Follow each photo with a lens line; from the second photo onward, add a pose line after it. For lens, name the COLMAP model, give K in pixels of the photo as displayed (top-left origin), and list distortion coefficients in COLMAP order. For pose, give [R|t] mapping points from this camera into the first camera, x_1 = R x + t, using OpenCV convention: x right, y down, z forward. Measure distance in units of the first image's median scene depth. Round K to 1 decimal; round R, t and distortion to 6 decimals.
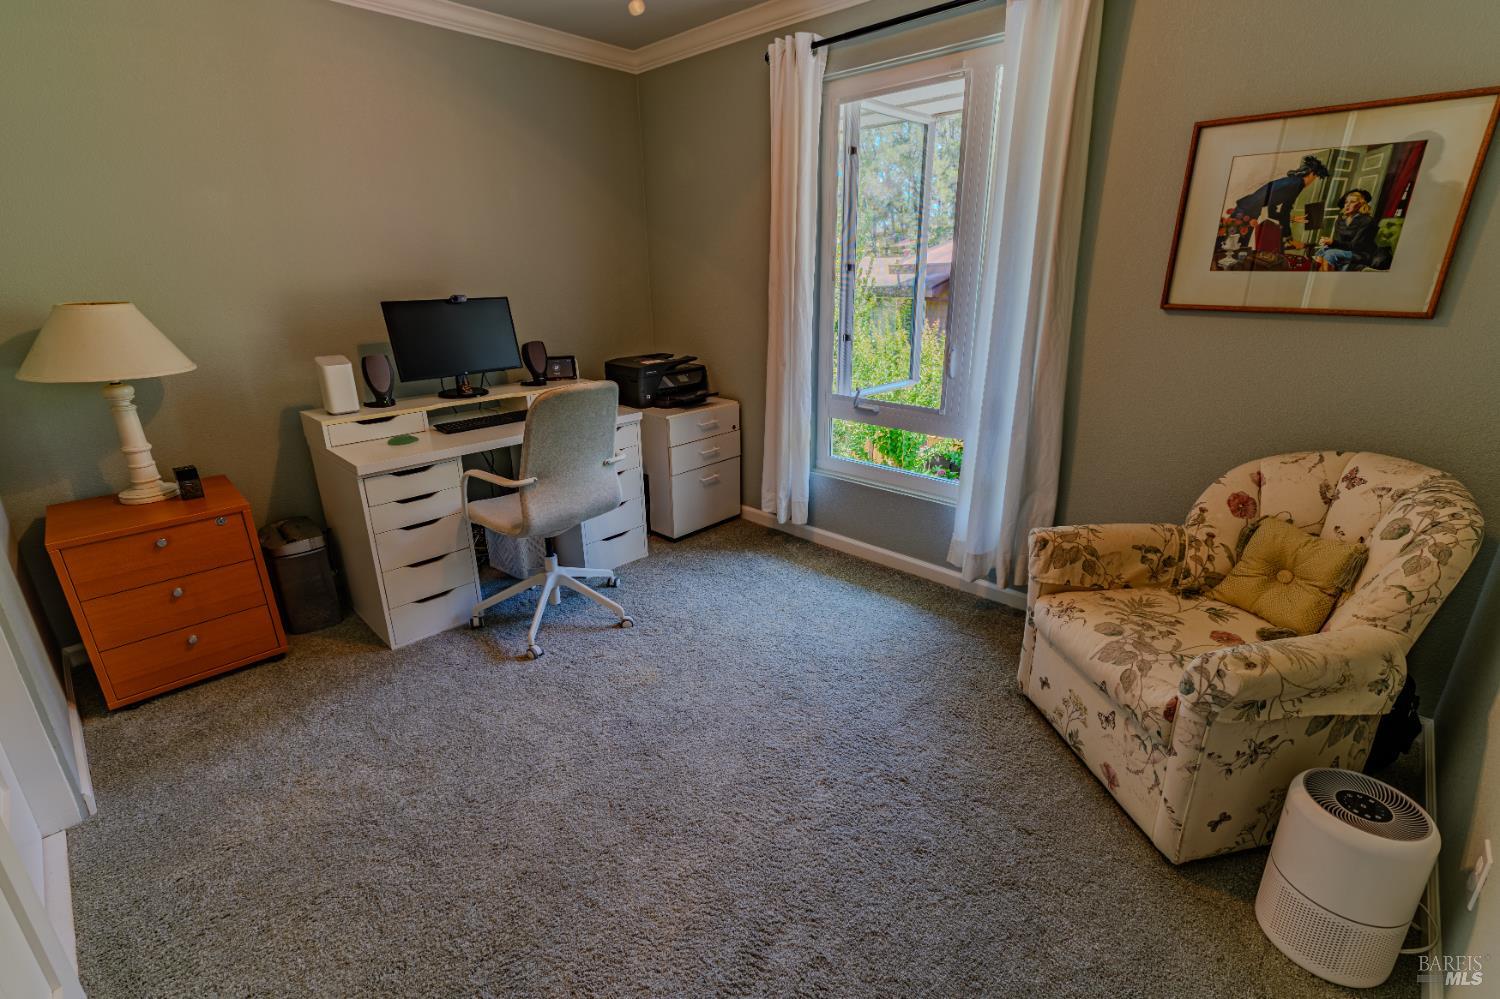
lens RADIAL K [[677.2, 0, 752.1], [0, 677.2, 498.8], [0, 0, 1]] dist [-0.002368, 0.000983]
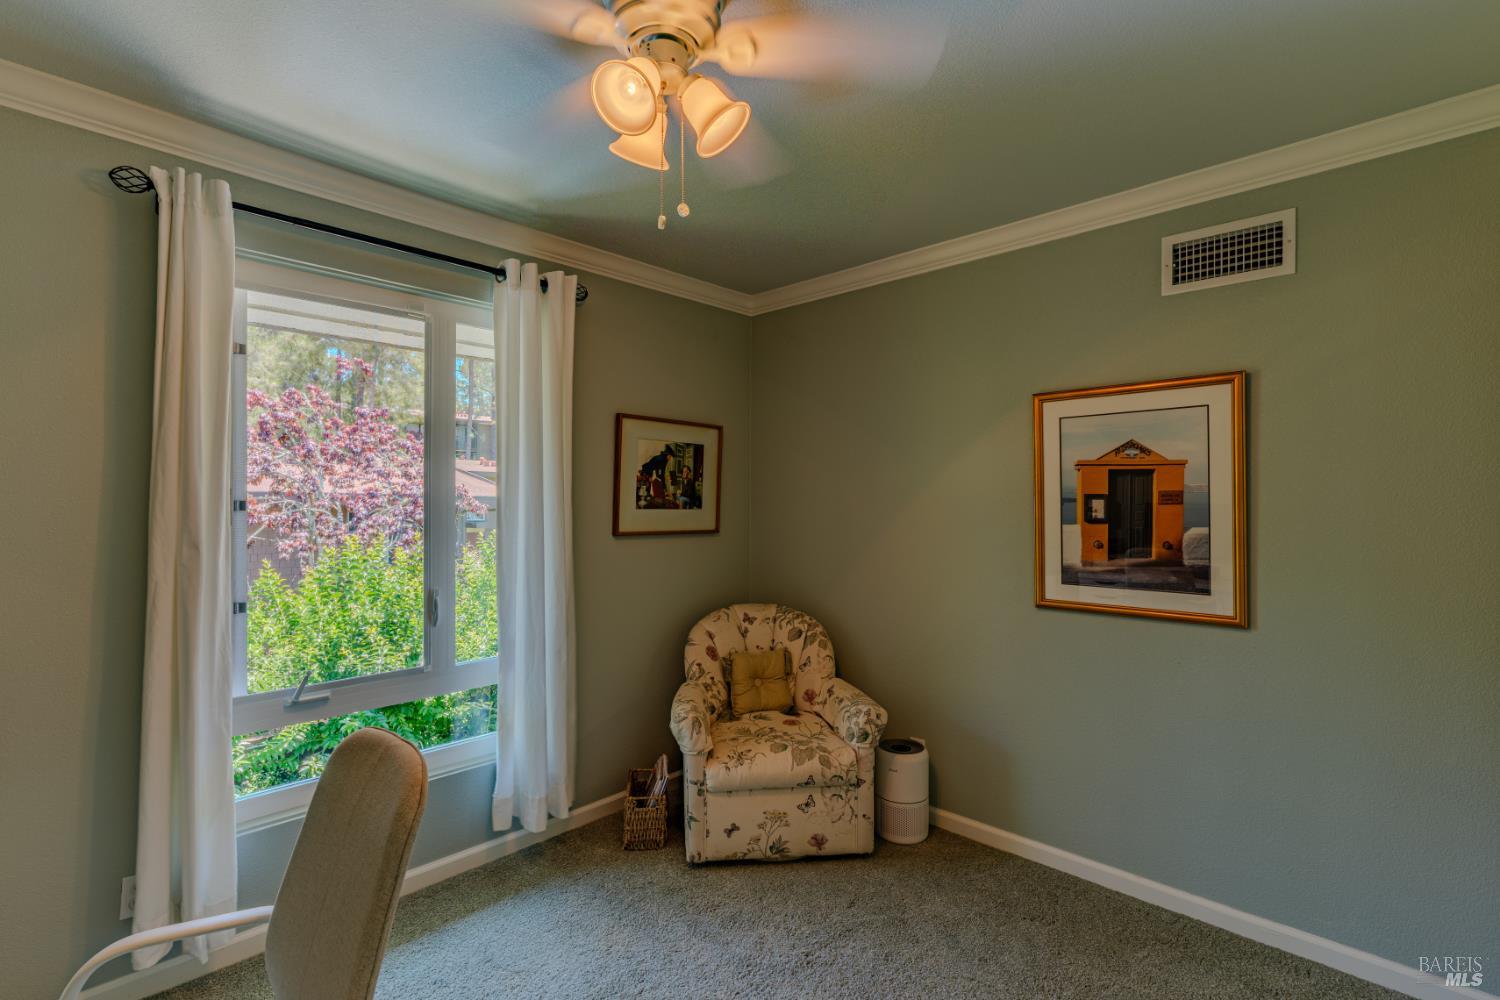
lens RADIAL K [[677.2, 0, 758.6], [0, 677.2, 497.6], [0, 0, 1]] dist [-0.002368, 0.000983]
pose [[0.001283, 0.013013, 0.999915, -0.850194], [0.317723, 0.948098, -0.012746, -0.283119], [-0.948183, 0.317713, -0.002918, 0.819255]]
